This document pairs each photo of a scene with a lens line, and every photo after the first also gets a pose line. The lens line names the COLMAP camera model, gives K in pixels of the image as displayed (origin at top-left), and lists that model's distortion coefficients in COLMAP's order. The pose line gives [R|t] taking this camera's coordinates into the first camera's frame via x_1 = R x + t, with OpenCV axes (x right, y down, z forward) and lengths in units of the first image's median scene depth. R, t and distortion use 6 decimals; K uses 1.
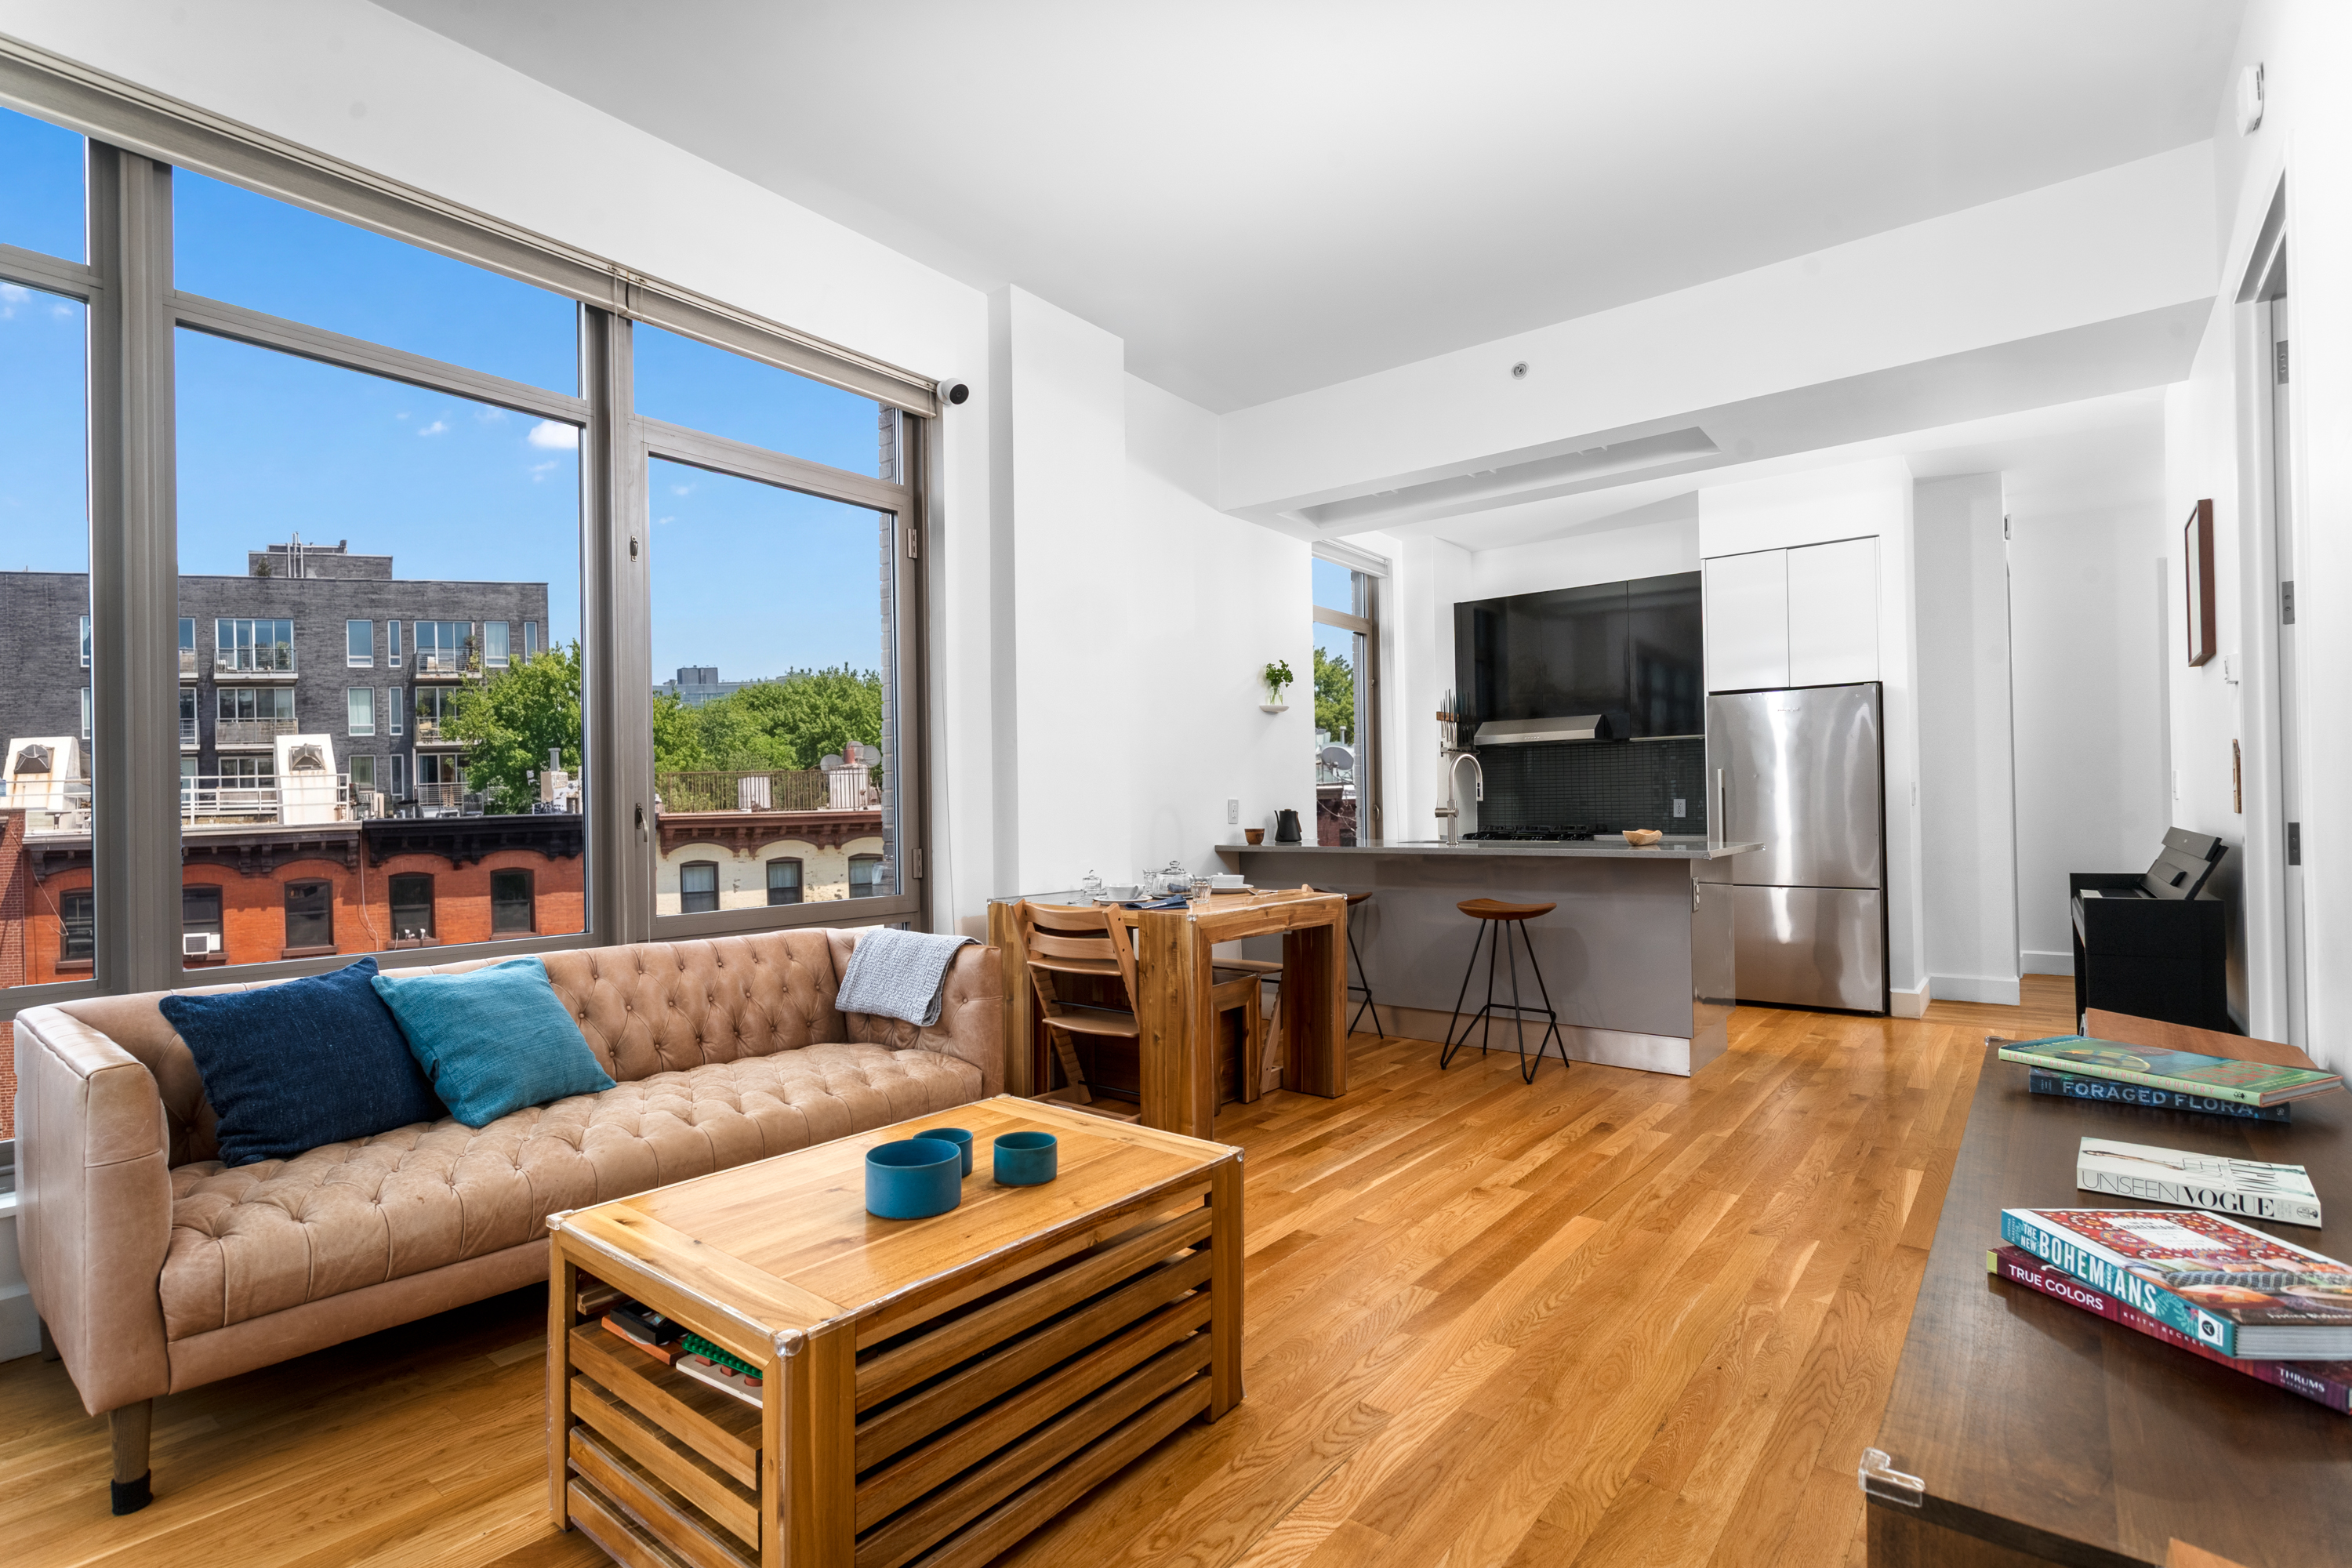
lens RADIAL K [[1098.3, 0, 1181.2], [0, 1098.3, 791.6], [0, 0, 1]] dist [0.002100, 0.000692]
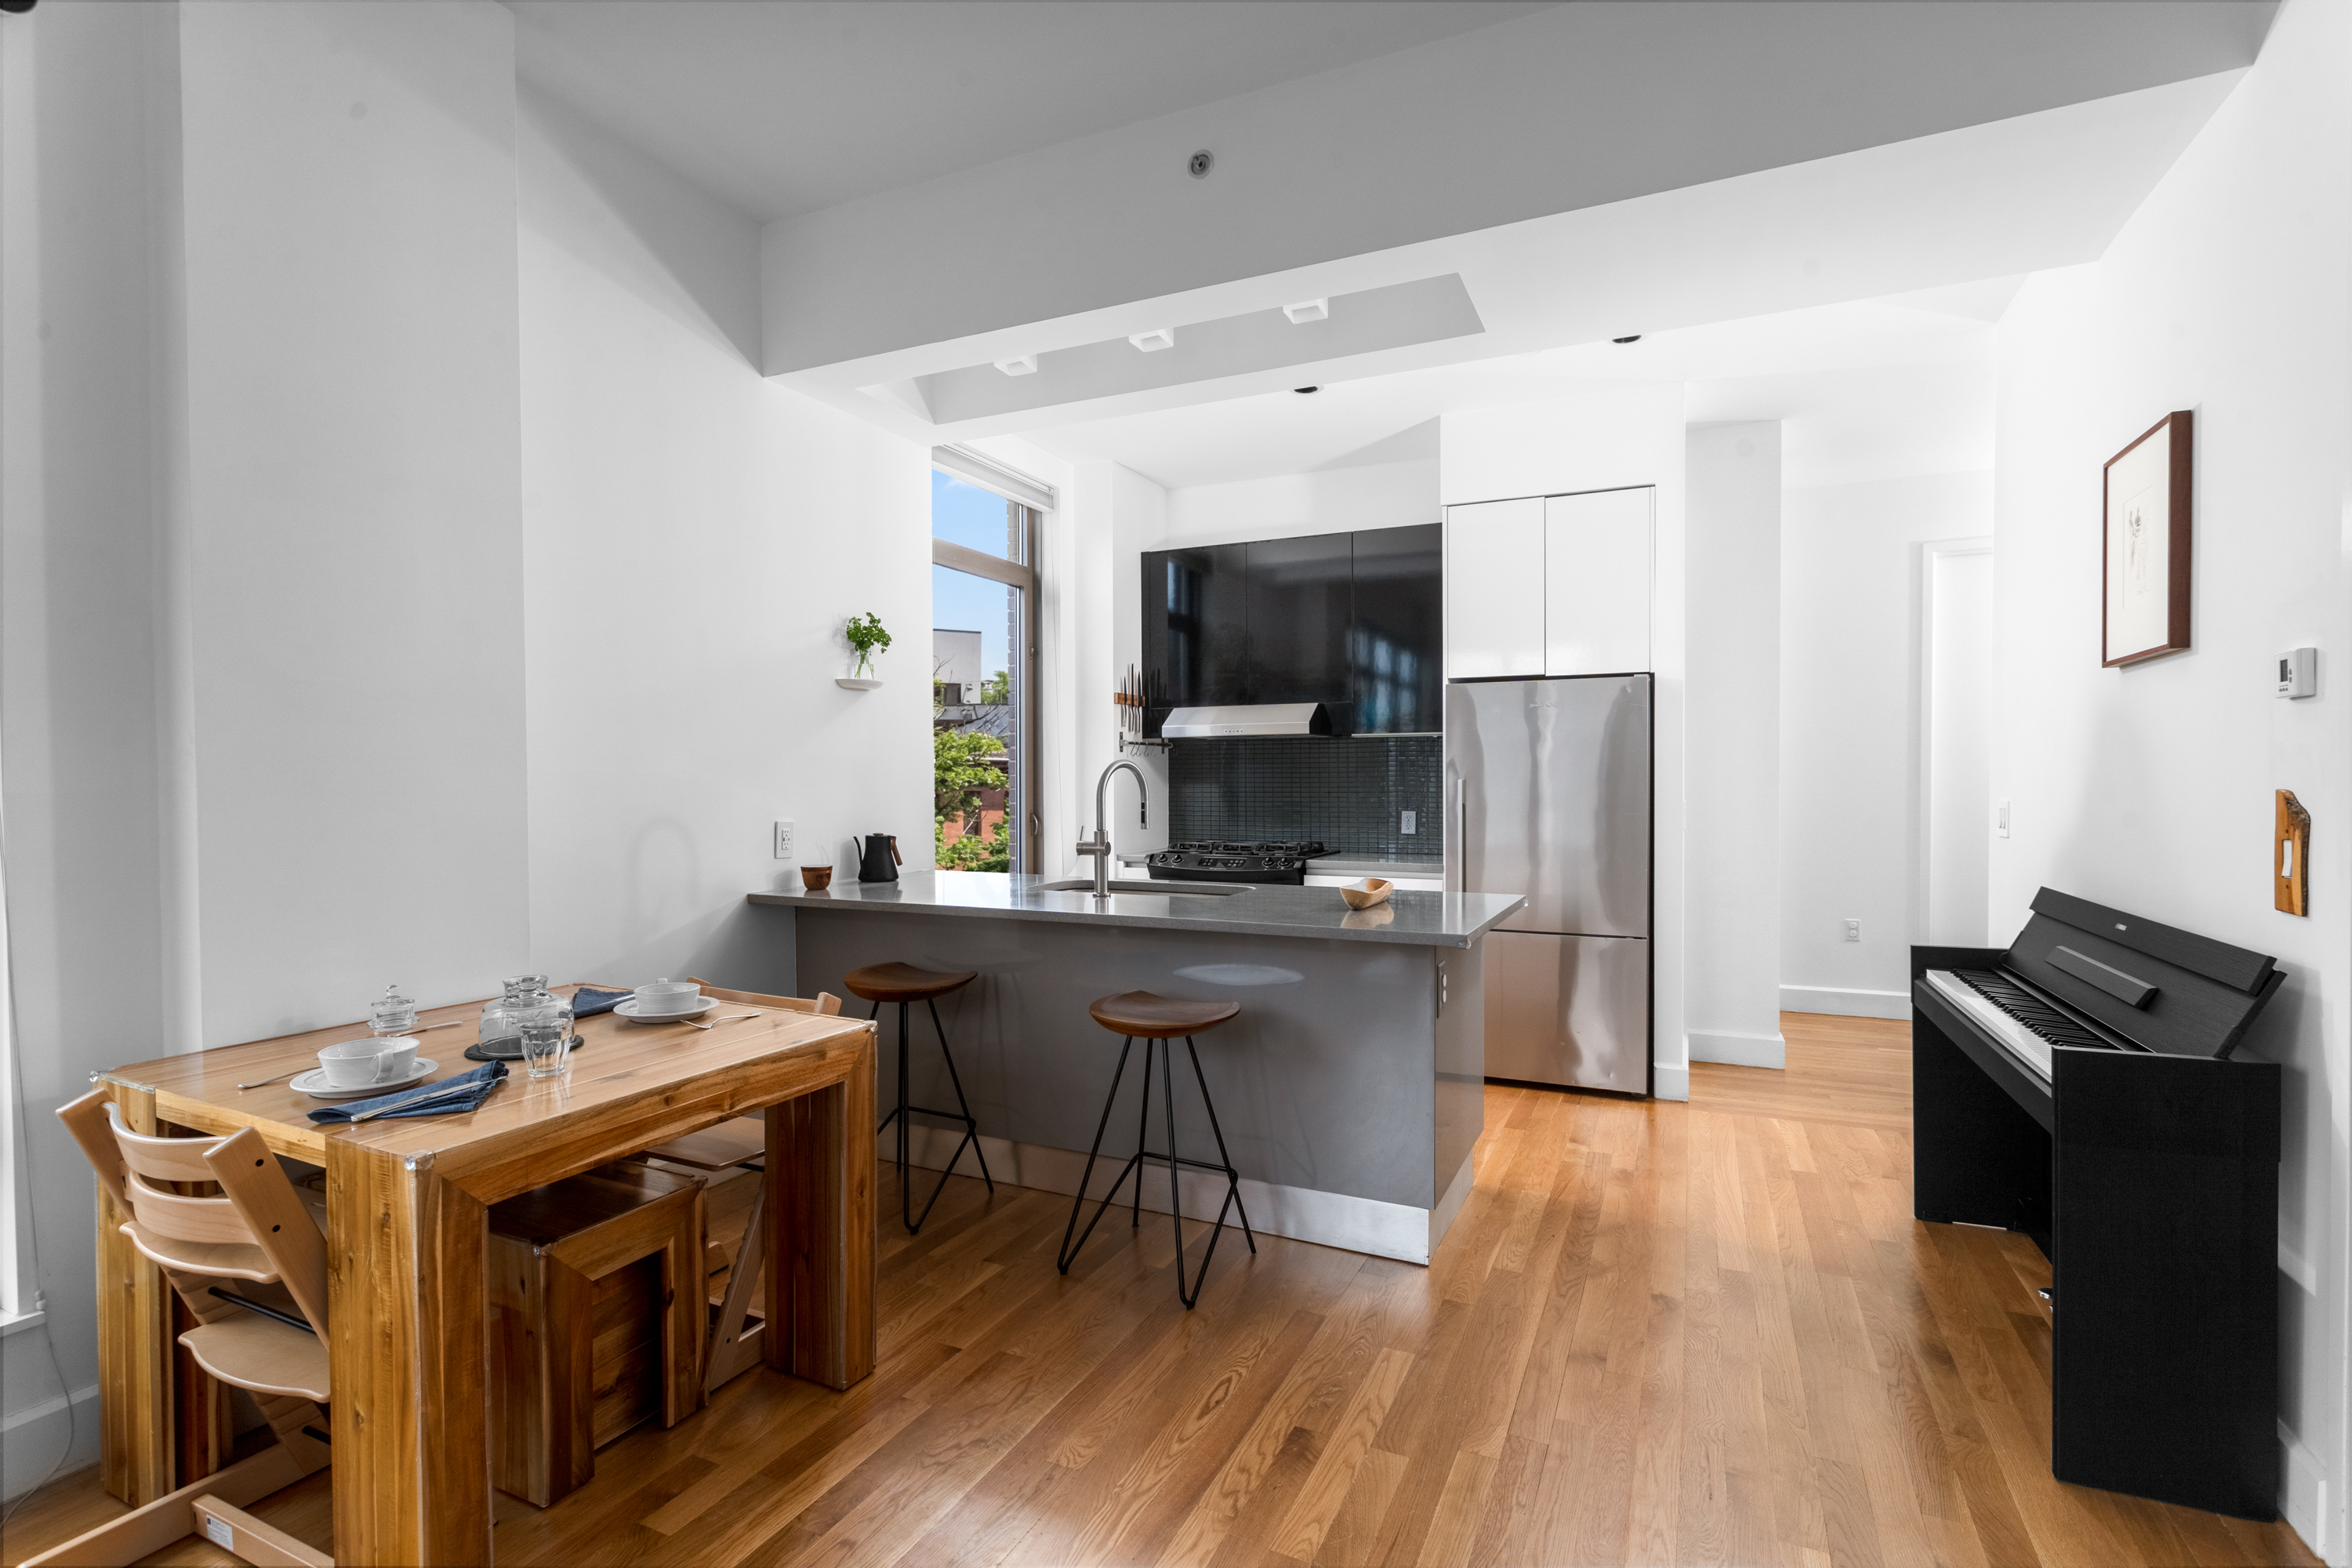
lens RADIAL K [[1105.0, 0, 1170.4], [0, 1105.0, 793.9], [0, 0, 1]] dist [-0.025355, -0.000195]
pose [[0.974280, 0.006987, 0.225233, 0.125587], [-0.013440, 0.999542, 0.027127, -0.030714], [-0.224940, -0.029457, 0.973927, 0.311535]]
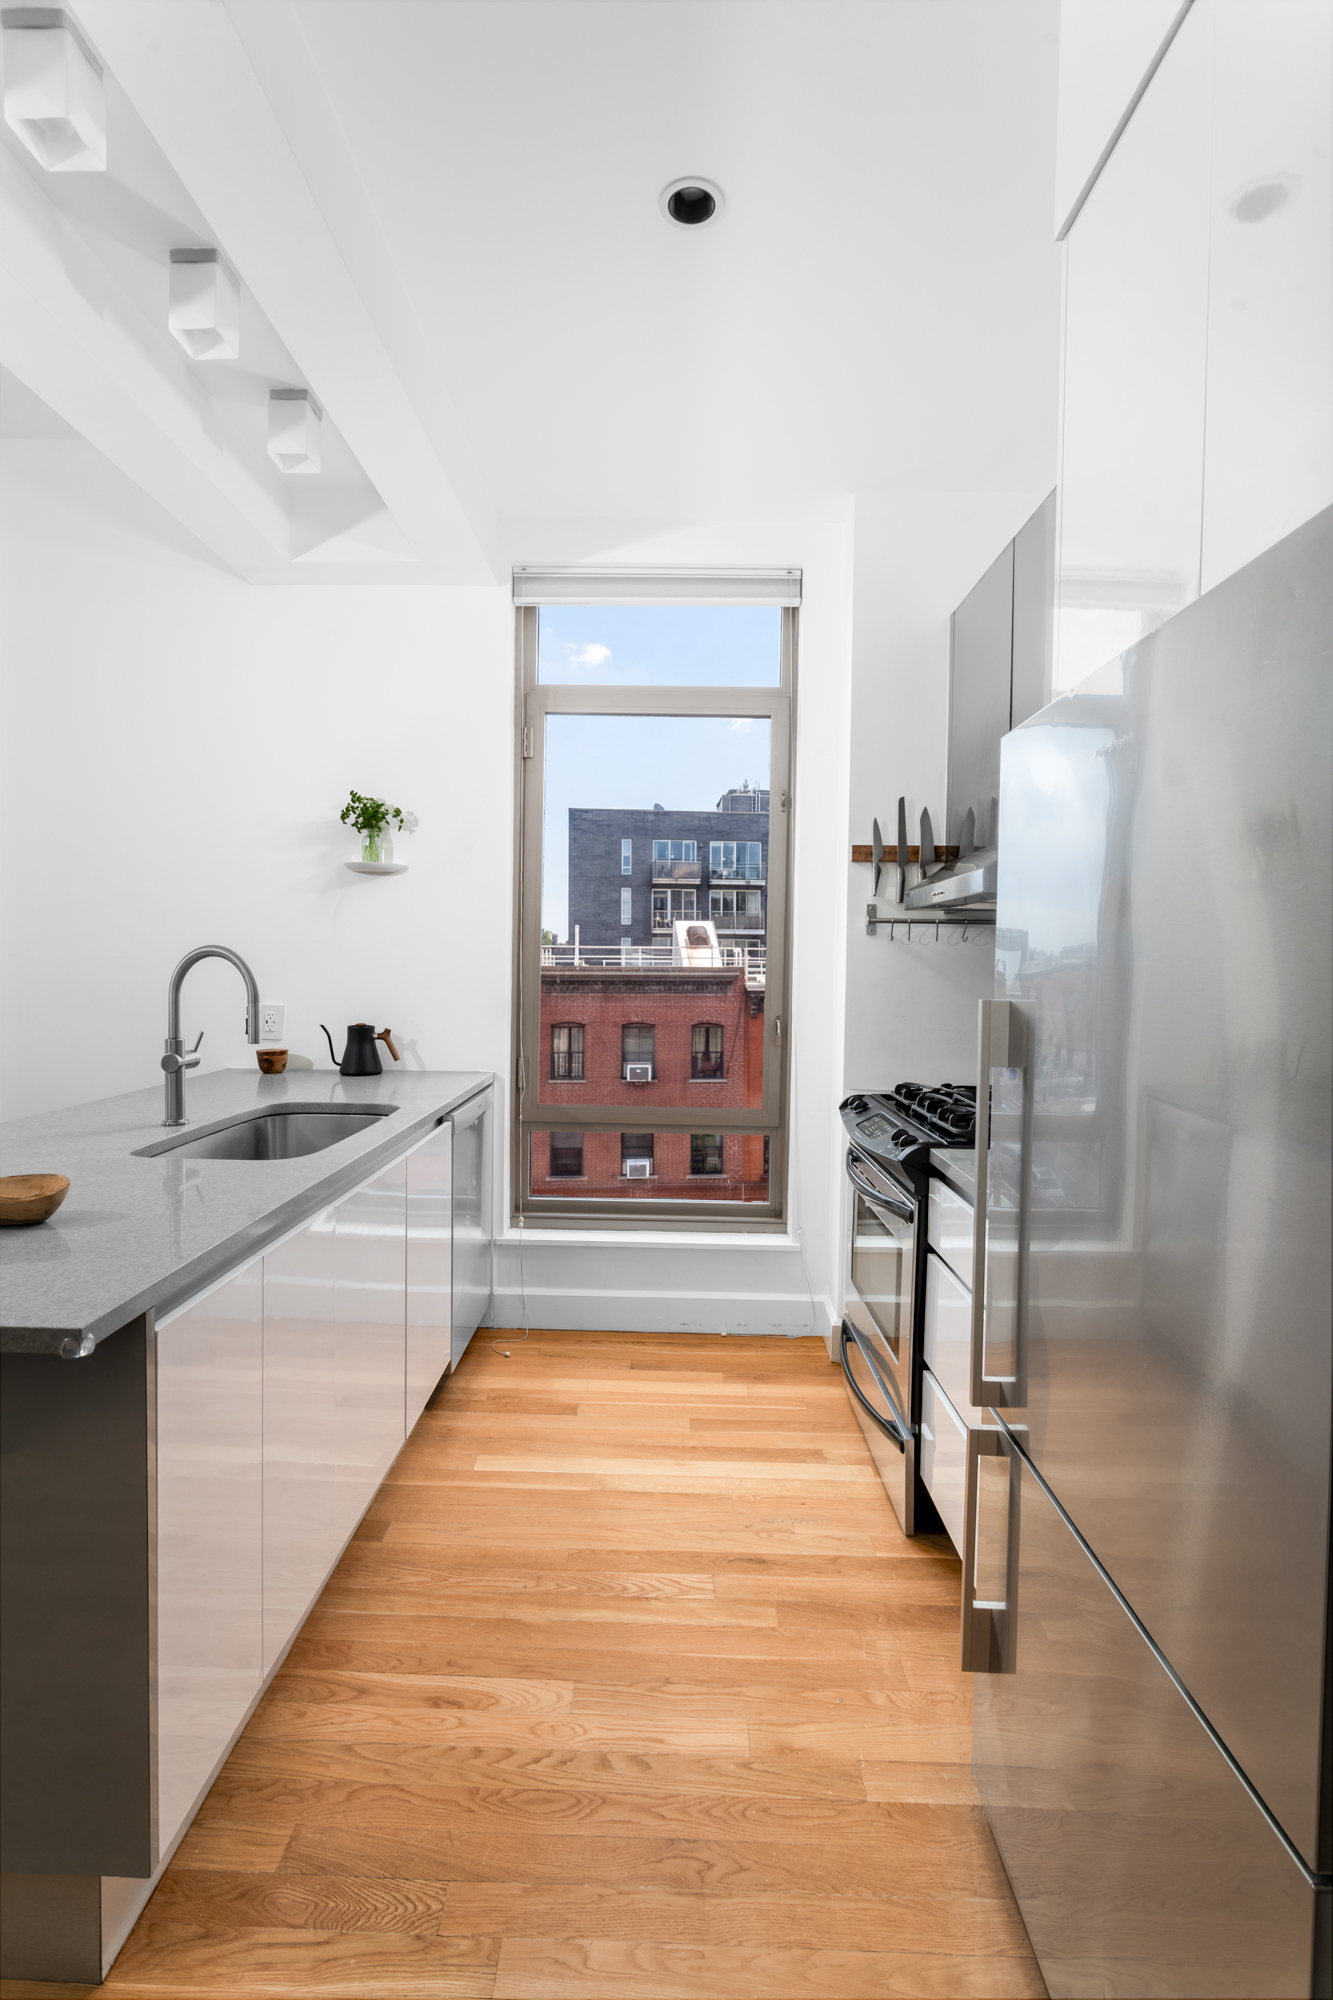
lens RADIAL K [[939.6, 0, 665.2], [0, 939.6, 992.7], [0, 0, 1]] dist [-0.025355, -0.000195]
pose [[0.608667, 0.056658, -0.791400, 0.663705], [-0.015719, 0.998112, 0.059367, -0.038366], [0.793270, -0.023695, 0.608409, 0.846968]]
